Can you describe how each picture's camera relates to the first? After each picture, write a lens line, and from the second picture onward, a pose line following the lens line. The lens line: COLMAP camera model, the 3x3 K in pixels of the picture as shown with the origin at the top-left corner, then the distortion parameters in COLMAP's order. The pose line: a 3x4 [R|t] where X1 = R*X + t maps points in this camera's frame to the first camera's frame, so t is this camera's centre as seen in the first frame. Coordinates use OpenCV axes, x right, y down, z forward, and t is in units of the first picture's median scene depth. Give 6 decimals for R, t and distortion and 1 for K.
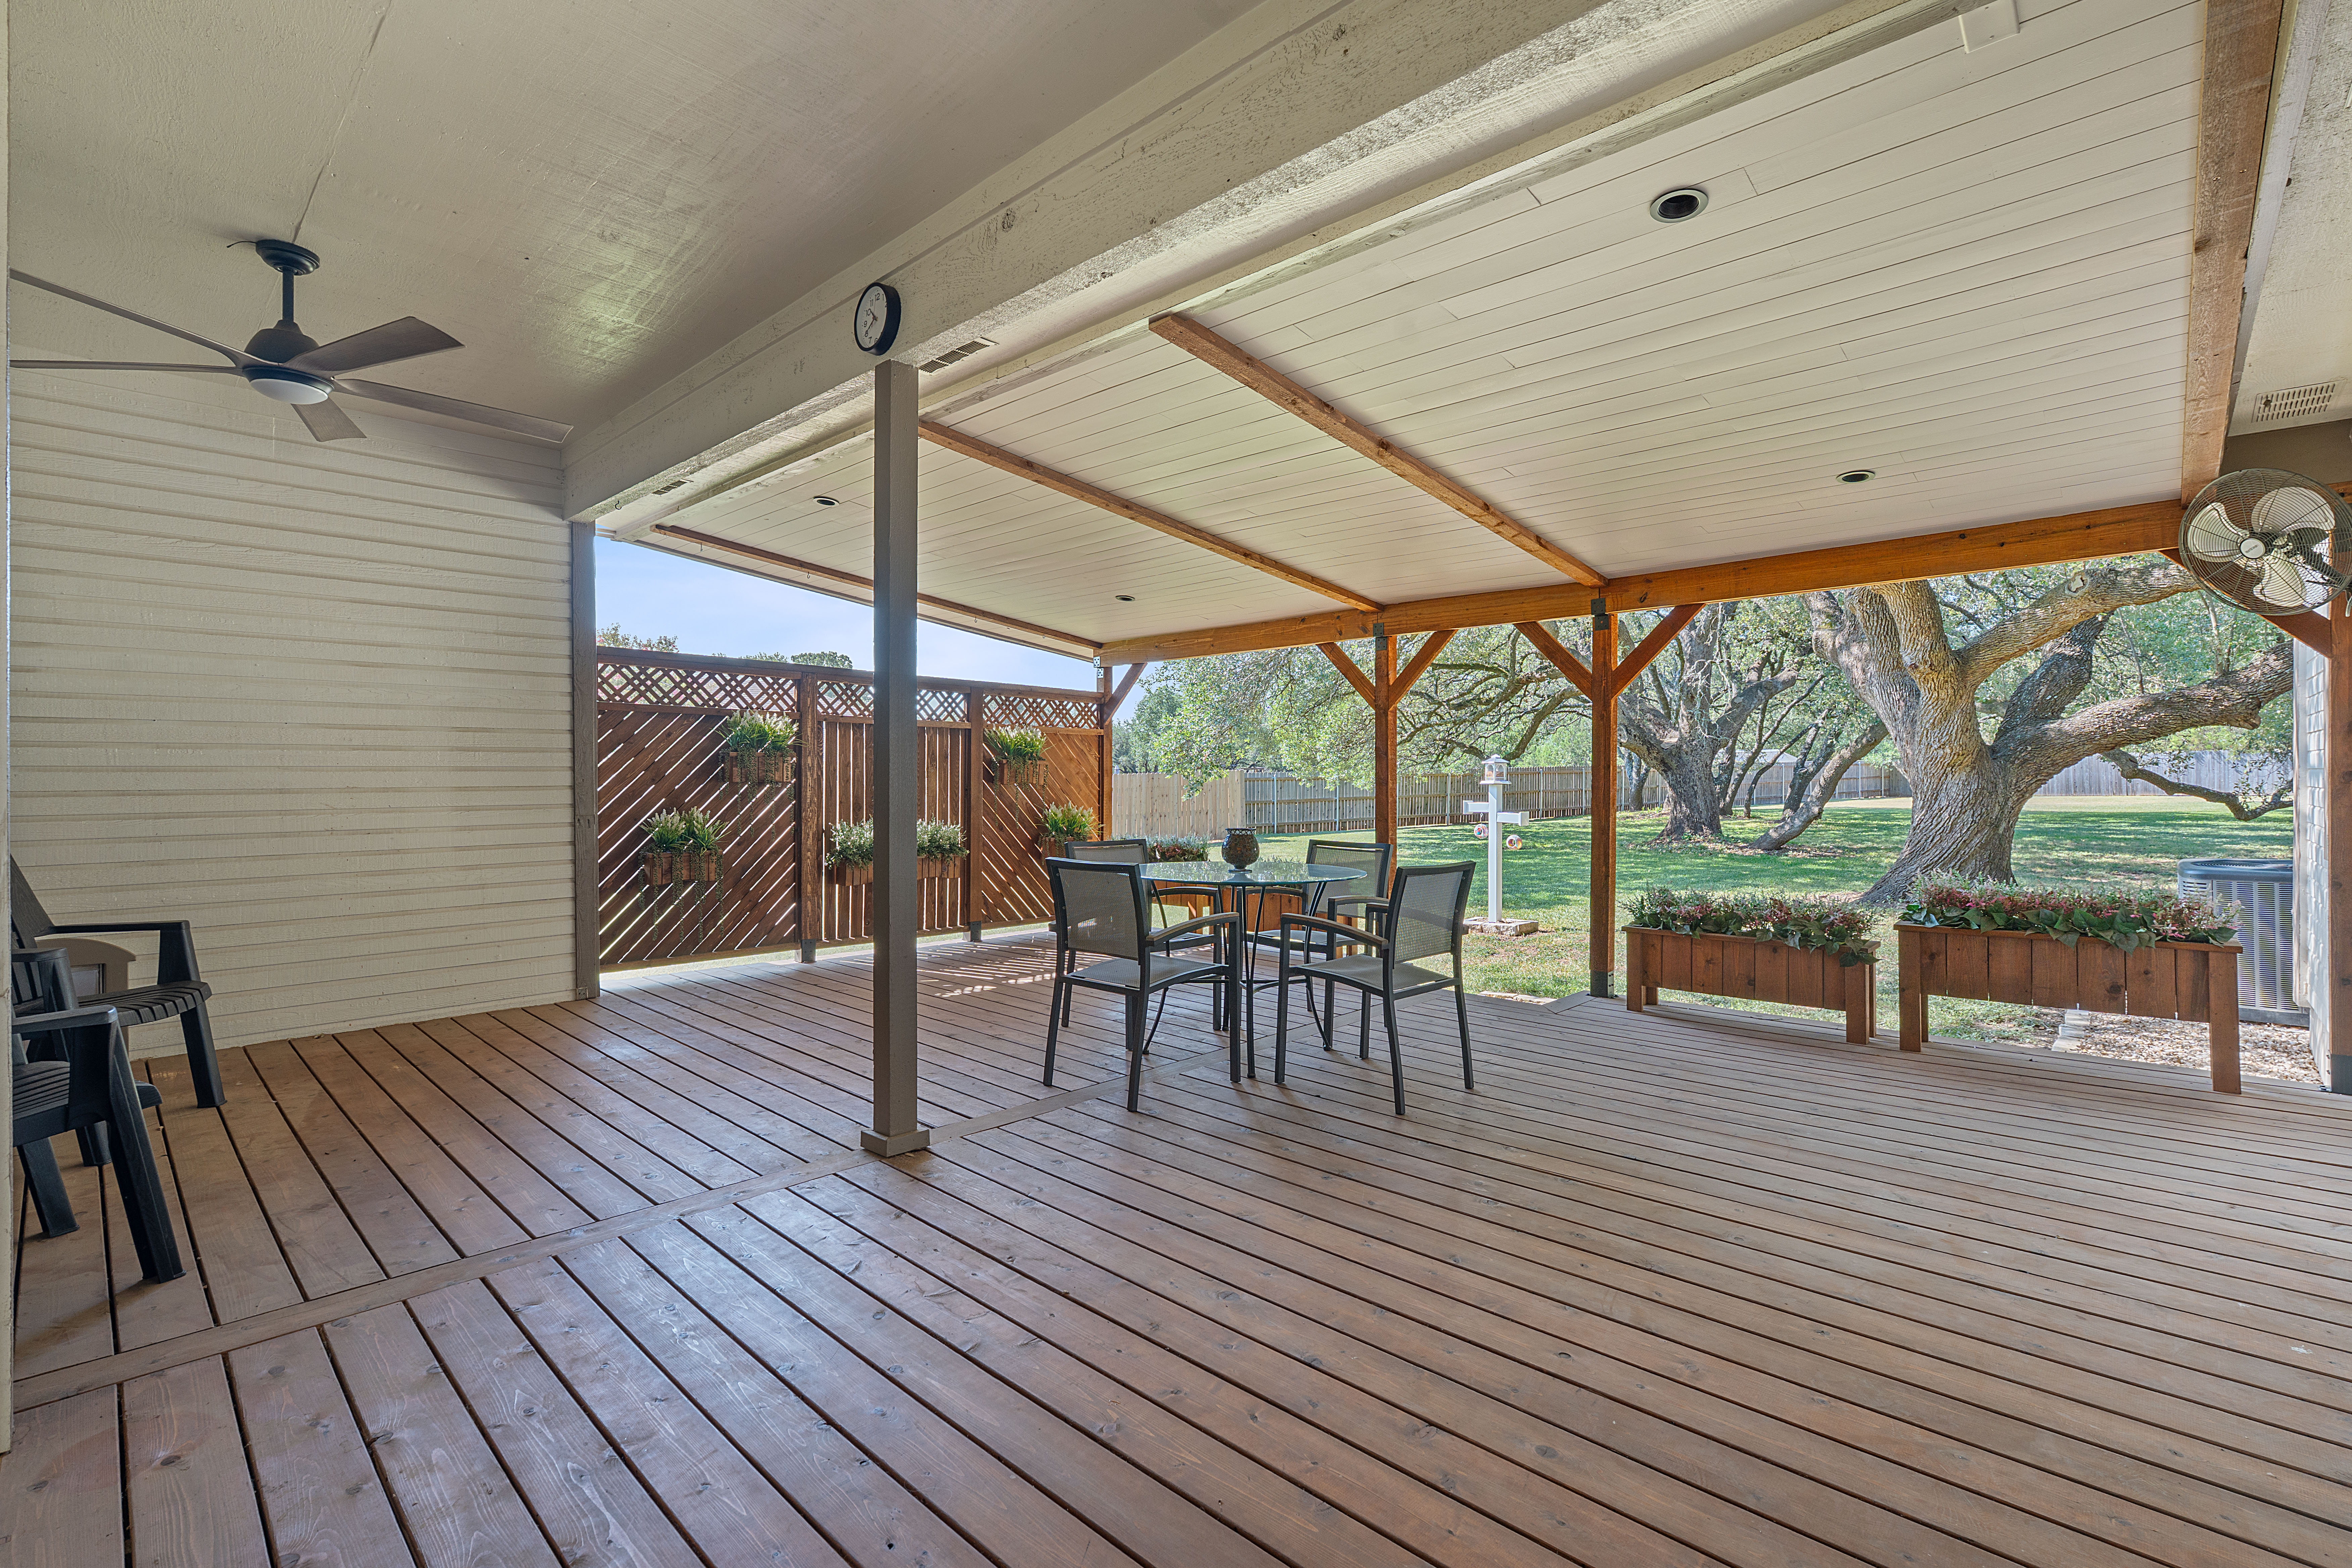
lens RADIAL K [[1043.5, 0, 1186.5], [0, 1043.5, 773.8], [0, 0, 1]] dist [0.000932, 0.000398]
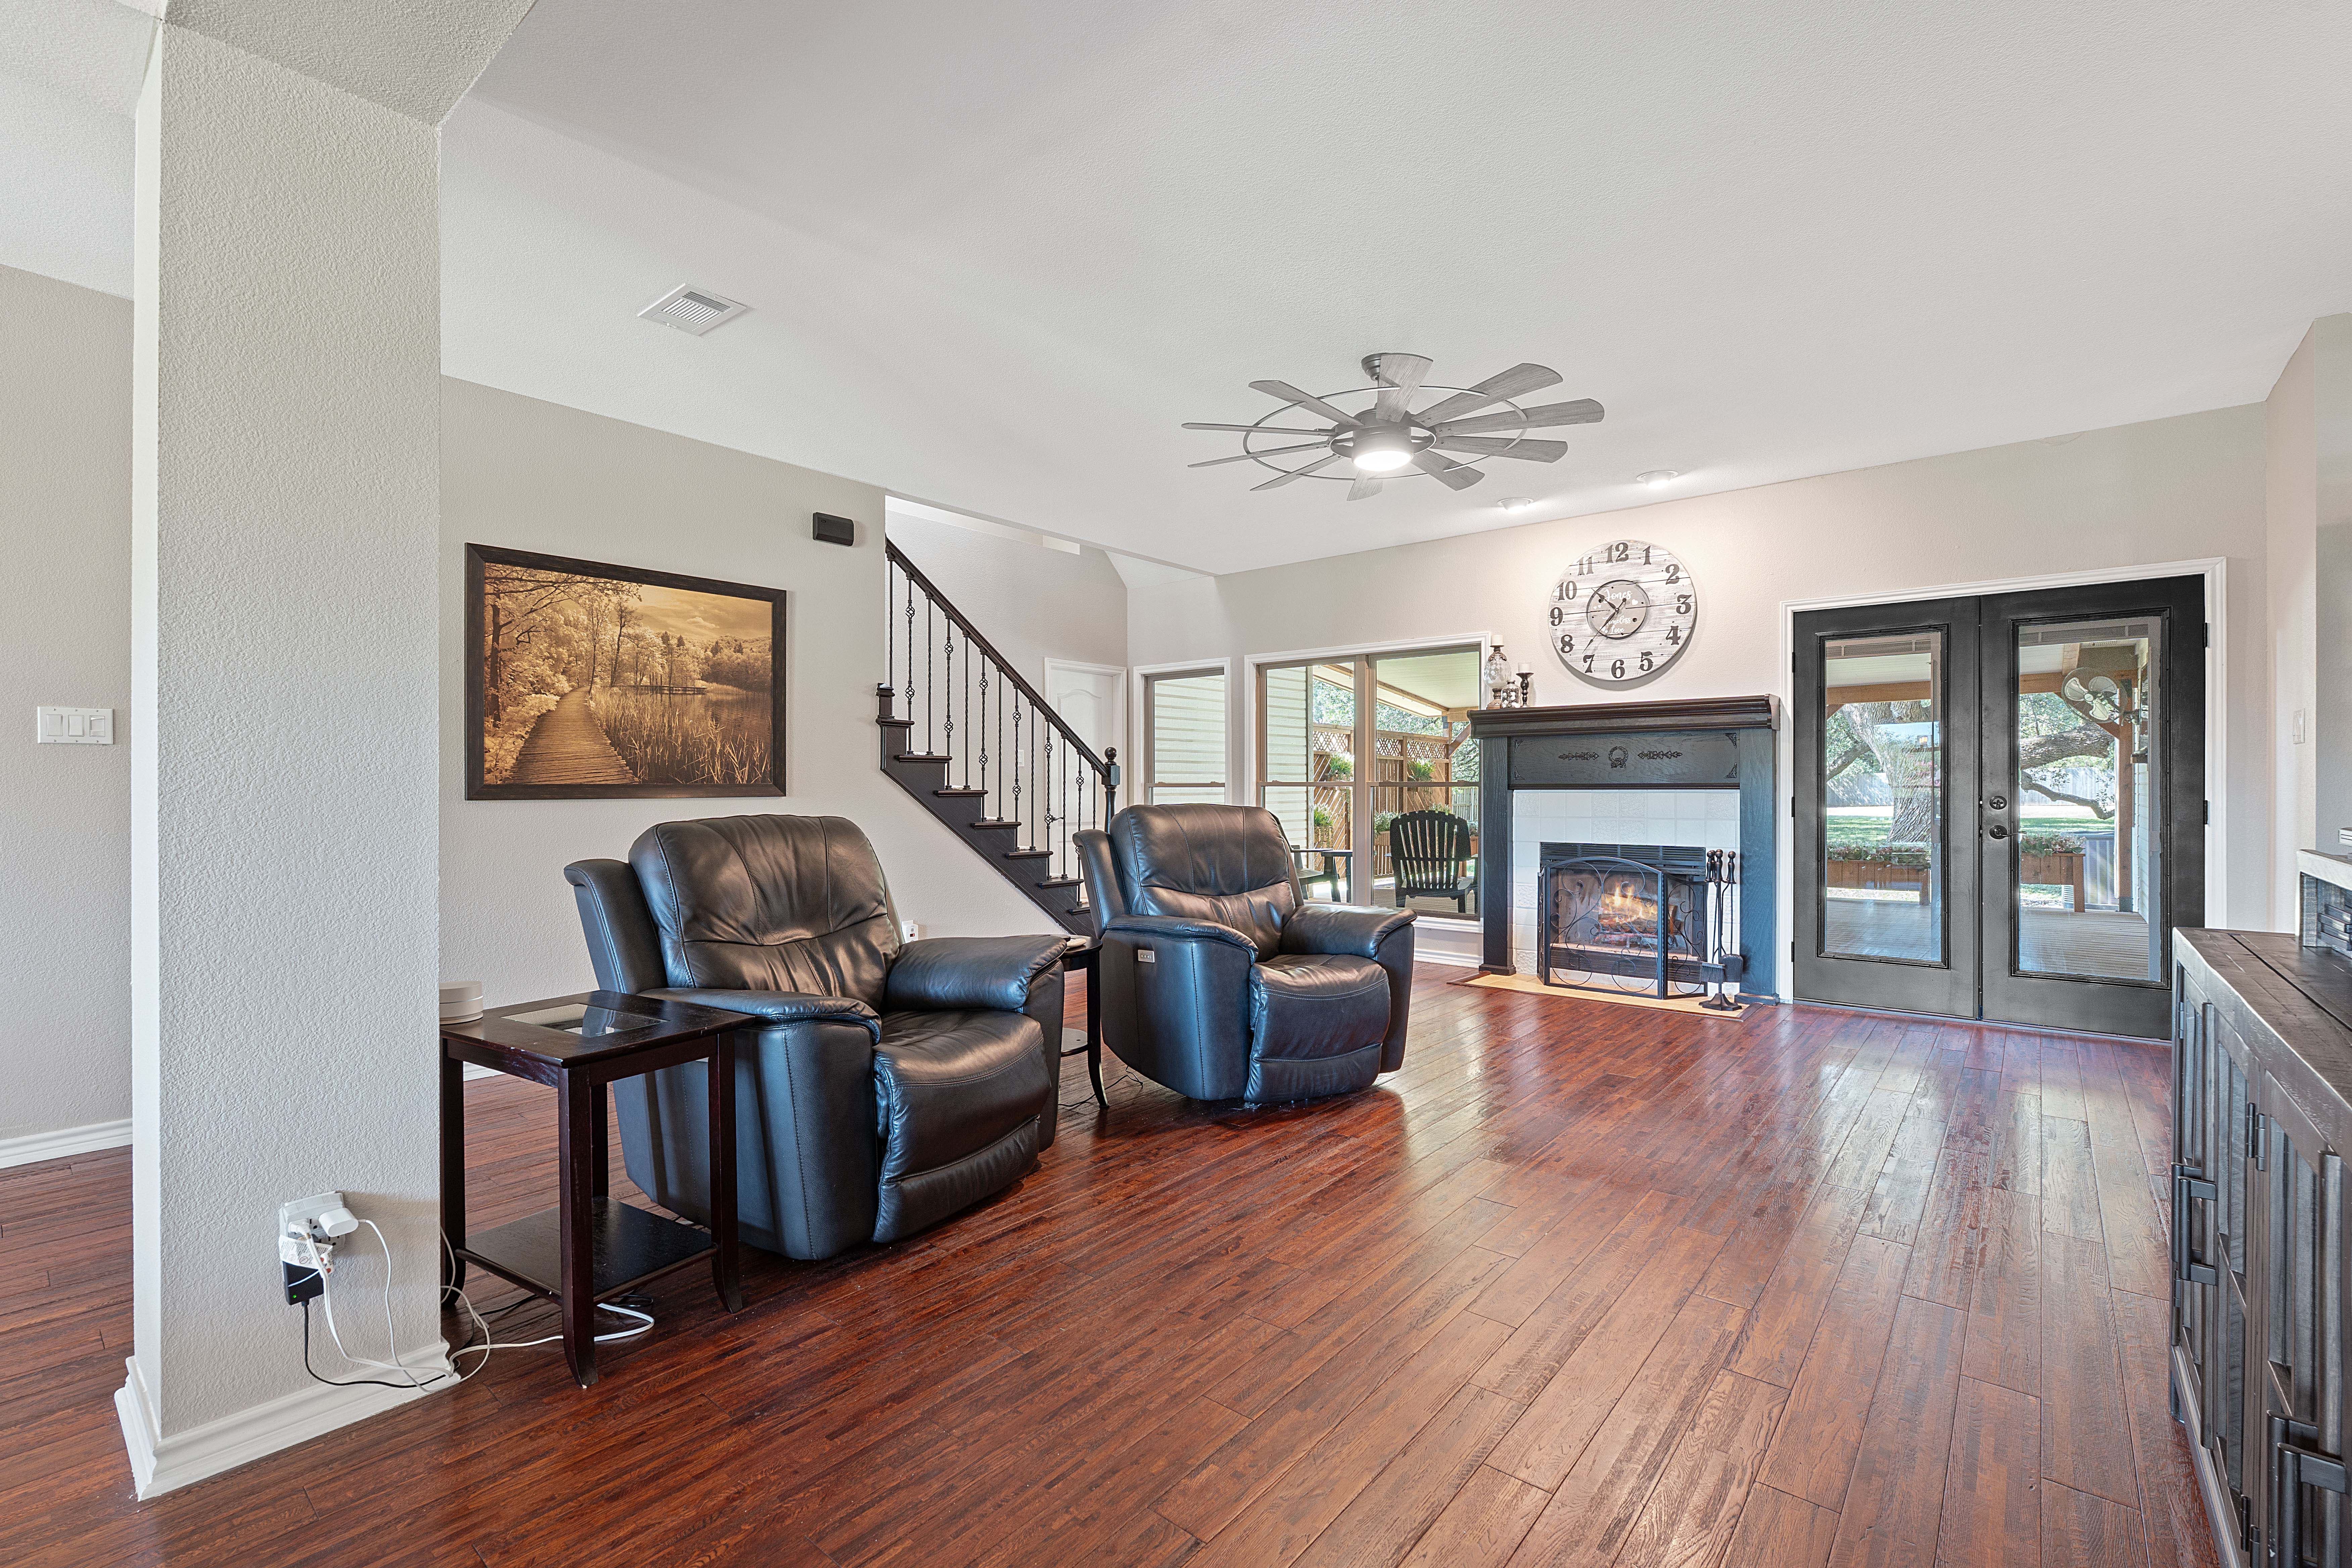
lens RADIAL K [[1028.6, 0, 1176.0], [0, 1028.6, 784.0], [0, 0, 1]] dist [-0.003652, 0.000219]
pose [[0.998795, -0.000377, 0.049078, -0.799667], [0.000515, 0.999996, -0.002805, -0.000511], [-0.049077, 0.002827, 0.998791, -0.837610]]
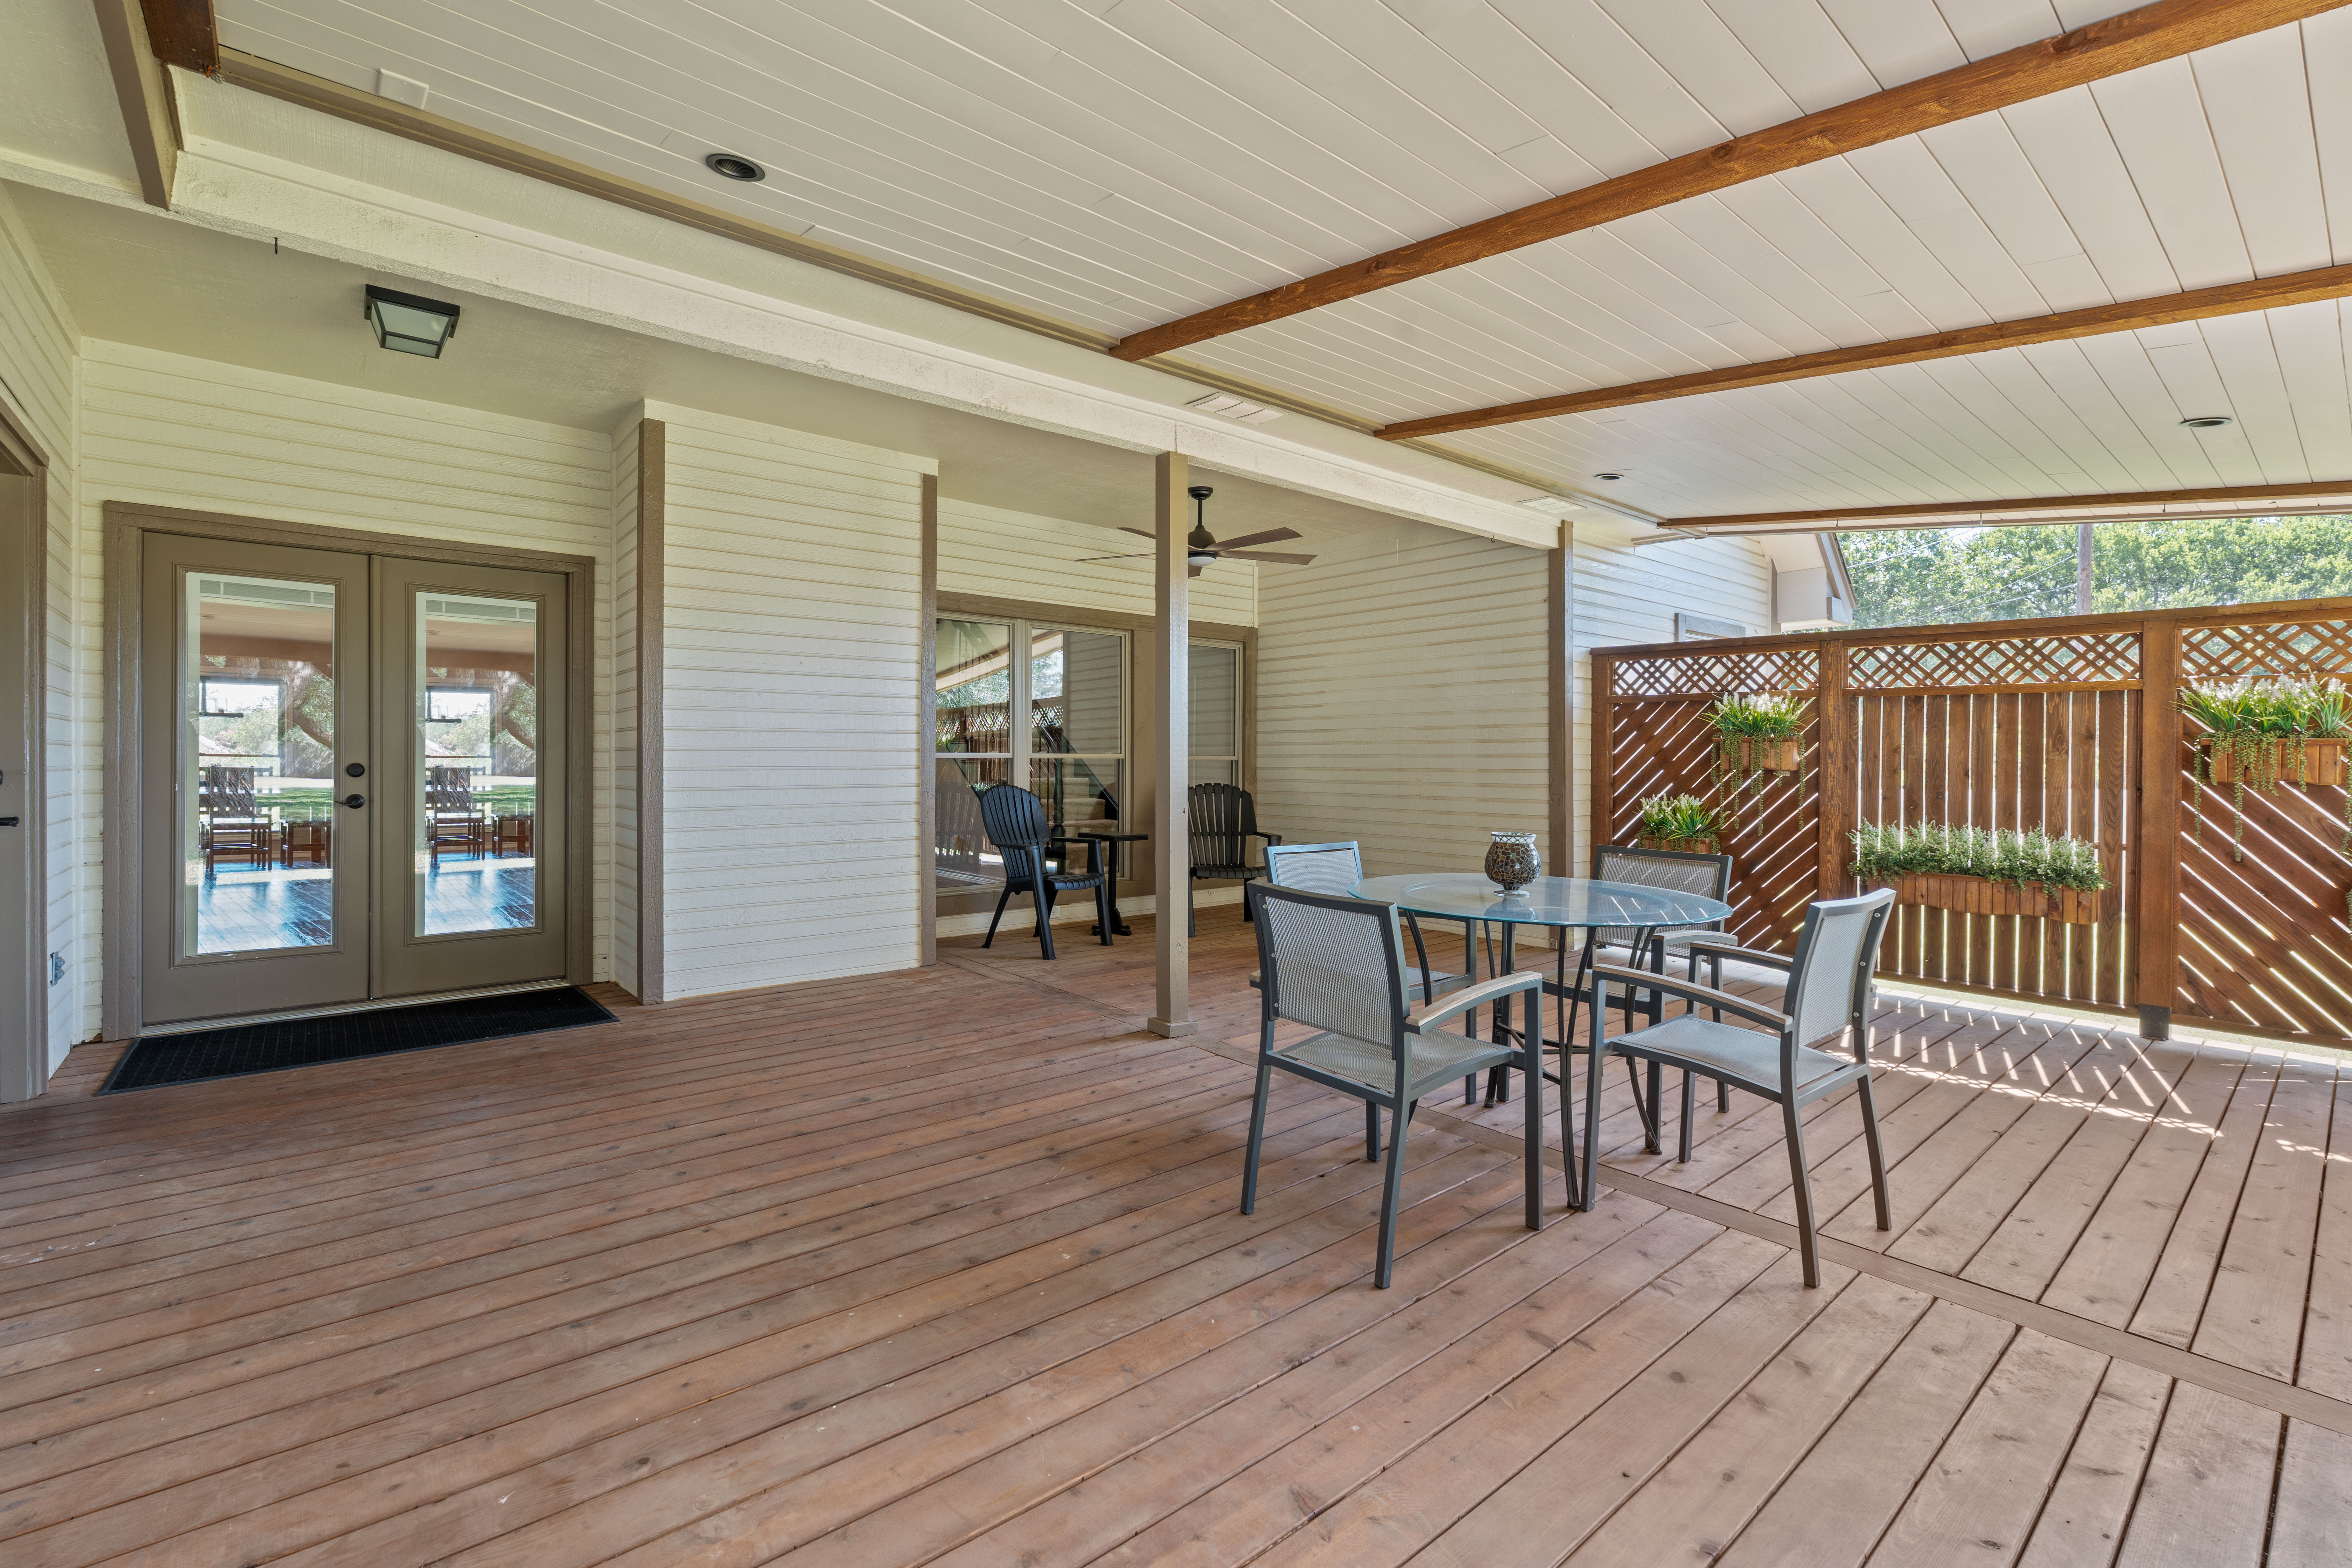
lens RADIAL K [[1028.6, 0, 1176.0], [0, 1028.6, 784.0], [0, 0, 1]] dist [-0.003652, 0.000219]
pose [[-0.105334, 0.018764, -0.994260, 0.544985], [-0.011762, 0.999729, 0.020114, 0.007867], [0.994367, 0.013813, -0.105084, 0.599807]]
